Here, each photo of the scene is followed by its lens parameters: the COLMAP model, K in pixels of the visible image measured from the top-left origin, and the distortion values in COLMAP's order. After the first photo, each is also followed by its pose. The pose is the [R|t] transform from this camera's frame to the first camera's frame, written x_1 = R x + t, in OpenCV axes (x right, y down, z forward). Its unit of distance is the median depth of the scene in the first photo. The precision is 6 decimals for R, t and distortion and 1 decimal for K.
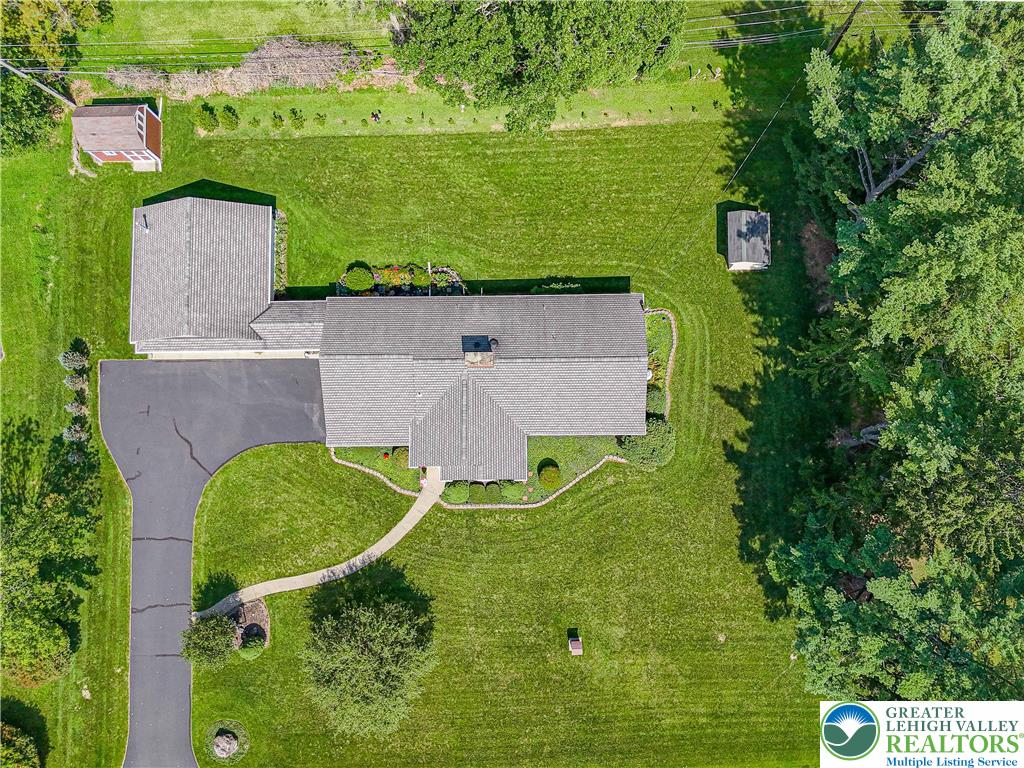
lens RADIAL K [[753.0, 0, 512.0], [0, 753.0, 384.0], [0, 0, 1]] dist [0.073434, -0.063457]
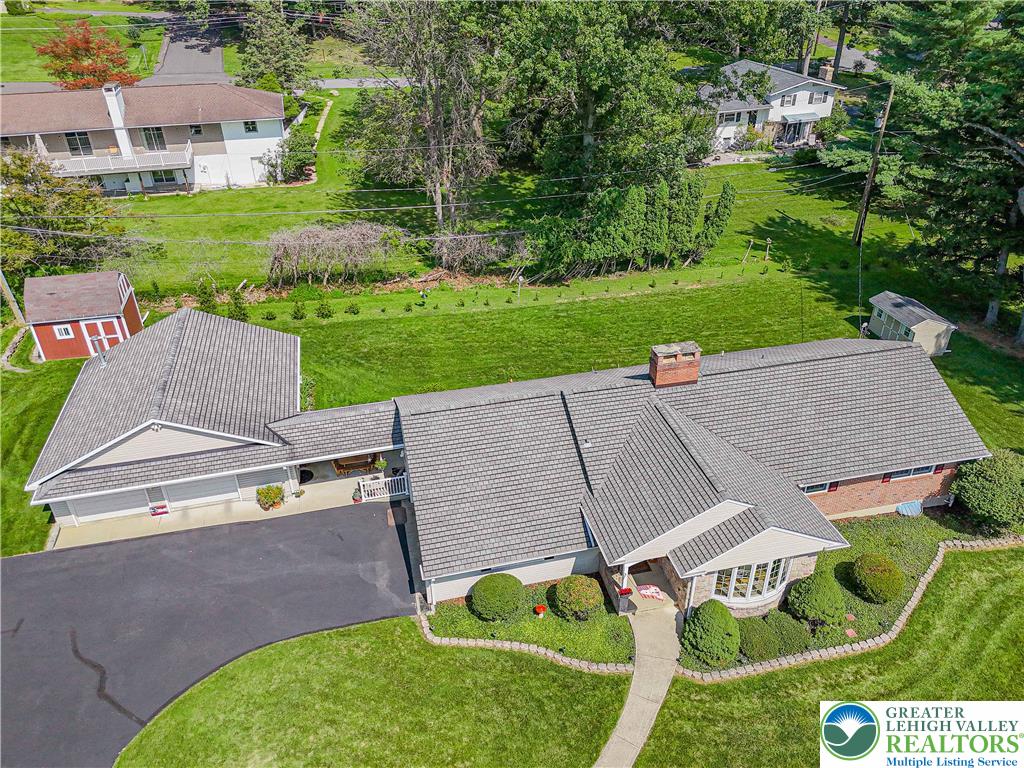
lens RADIAL K [[753.0, 0, 512.0], [0, 753.0, 384.0], [0, 0, 1]] dist [0.073434, -0.063457]
pose [[0.974184, -0.097111, 0.203800, -0.267743], [0.221681, 0.582207, -0.782236, 0.384457], [-0.042690, 0.807220, 0.588704, 0.598450]]
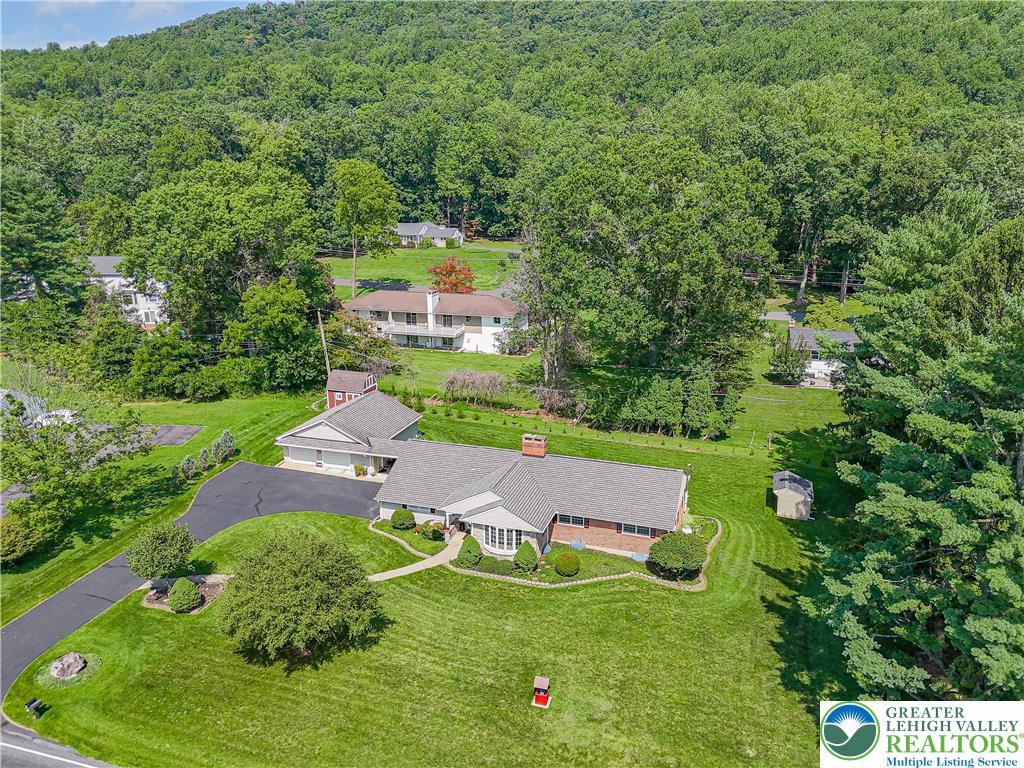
lens RADIAL K [[753.0, 0, 512.0], [0, 753.0, 384.0], [0, 0, 1]] dist [0.073434, -0.063457]
pose [[0.945472, 0.119178, -0.303114, 0.239716], [-0.325700, 0.342289, -0.881339, 0.883550], [-0.001284, 0.932006, 0.362441, 0.442345]]
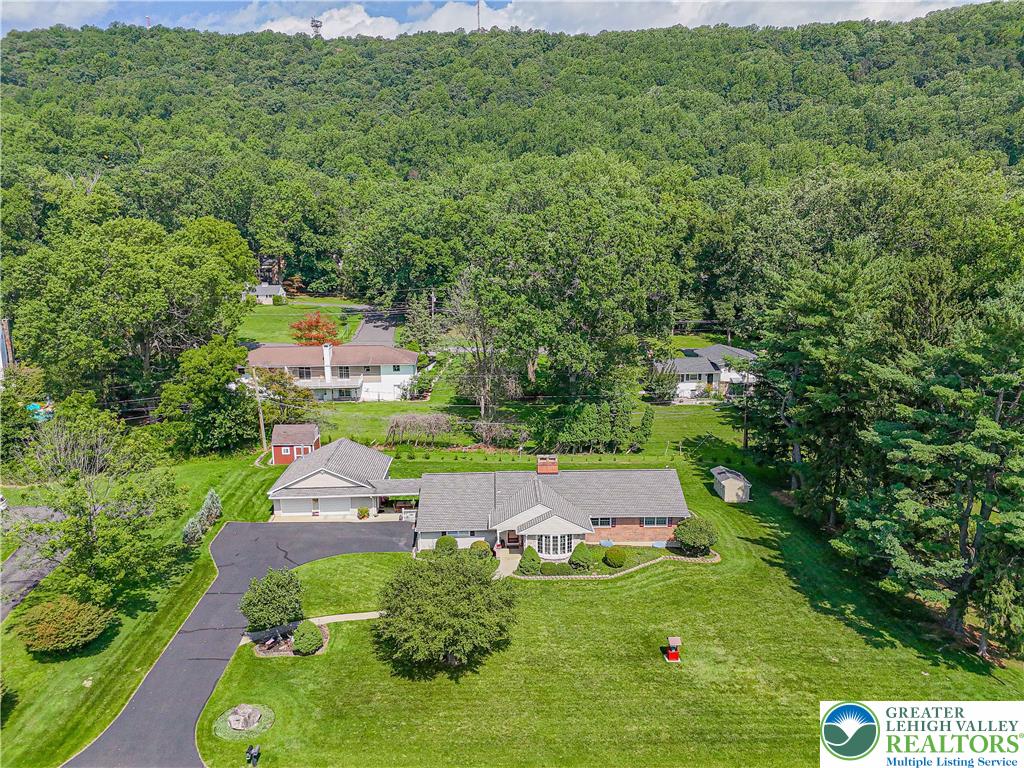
lens RADIAL K [[753.0, 0, 512.0], [0, 753.0, 384.0], [0, 0, 1]] dist [0.073434, -0.063457]
pose [[0.999350, 0.022973, 0.027776, -0.131974], [0.019971, 0.288623, -0.957234, 1.079570], [-0.030007, 0.957167, 0.287977, 0.440187]]
